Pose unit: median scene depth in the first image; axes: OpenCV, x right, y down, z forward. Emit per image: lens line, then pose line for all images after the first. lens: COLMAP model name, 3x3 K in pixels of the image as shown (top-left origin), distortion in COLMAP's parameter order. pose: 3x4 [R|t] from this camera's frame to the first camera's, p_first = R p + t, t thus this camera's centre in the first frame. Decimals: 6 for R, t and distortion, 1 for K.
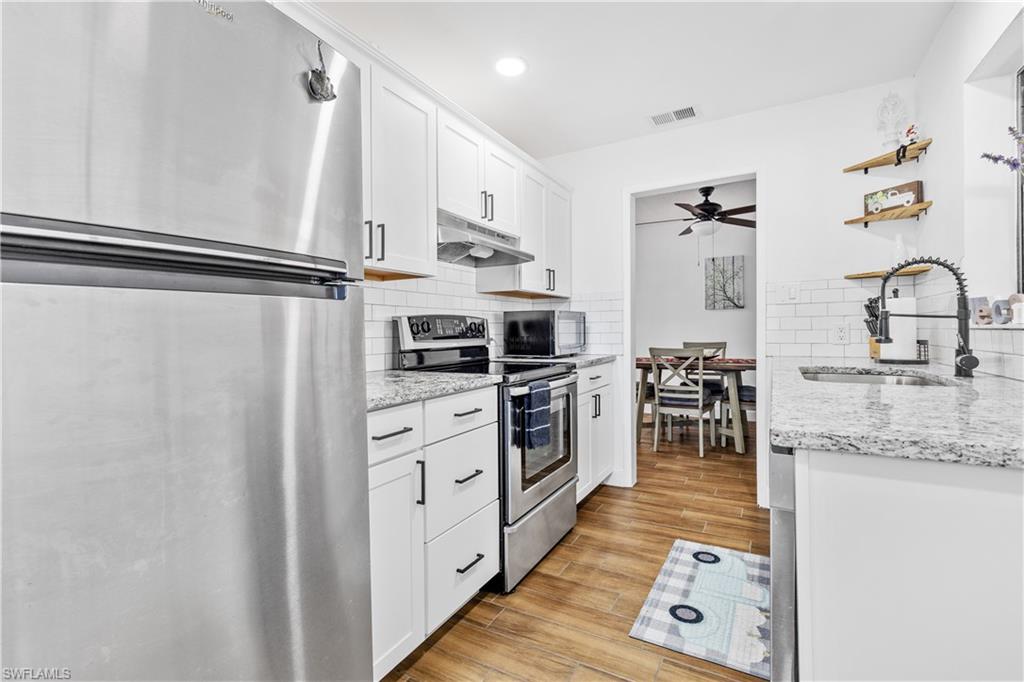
lens RADIAL K [[462.1, 0, 513.9], [0, 462.1, 337.3], [0, 0, 1]] dist [0.007239, 0.000201]
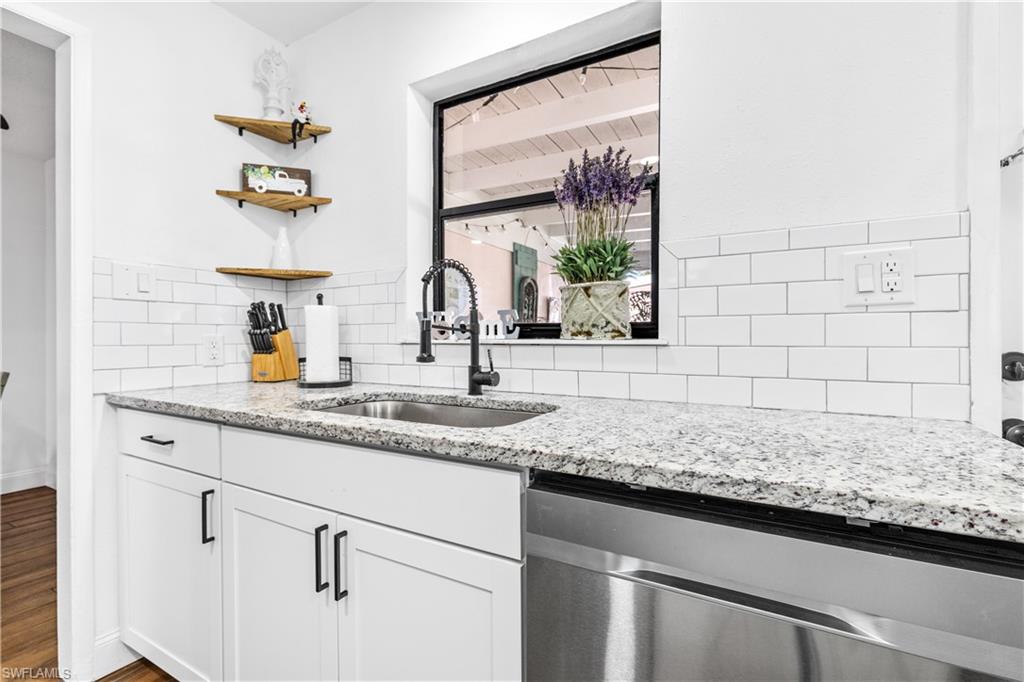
lens RADIAL K [[478.2, 0, 512.0], [0, 478.2, 341.0], [0, 0, 1]] dist [0.003385, 0.000094]
pose [[0.010411, 0.008175, 0.999912, -0.002596], [0.014734, 0.999857, -0.008328, -0.011503], [-0.999837, 0.014819, 0.010289, 0.674379]]
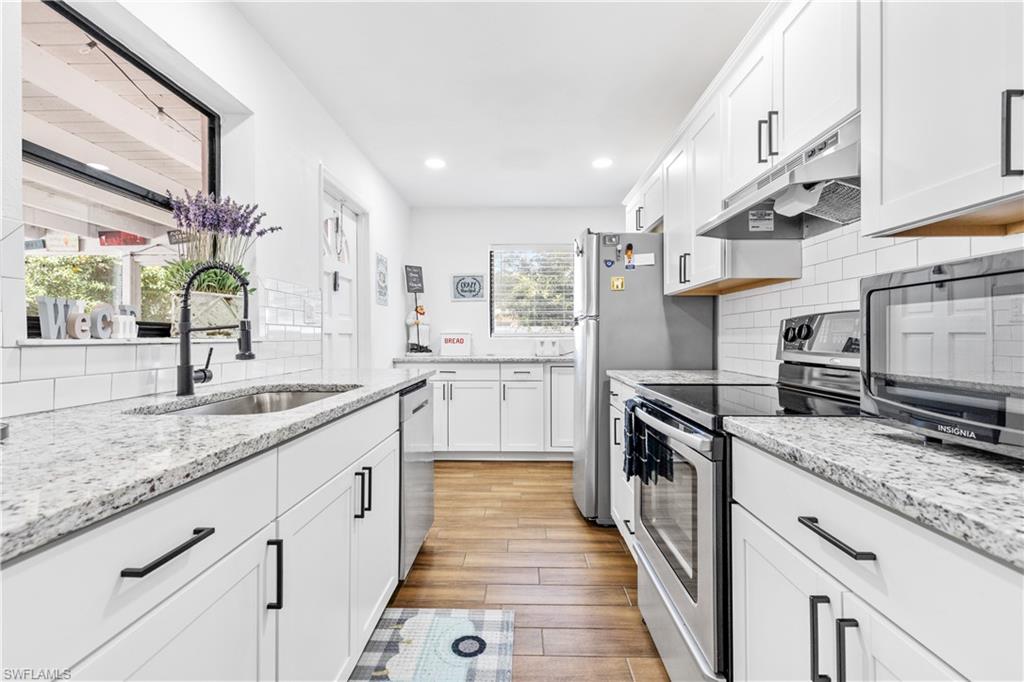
lens RADIAL K [[462.1, 0, 513.9], [0, 462.1, 337.3], [0, 0, 1]] dist [0.007239, 0.000201]
pose [[-0.880089, 0.013105, -0.474627, 0.616319], [0.004931, 0.999817, 0.018463, -0.032865], [0.474782, 0.013908, -0.879993, 1.576236]]
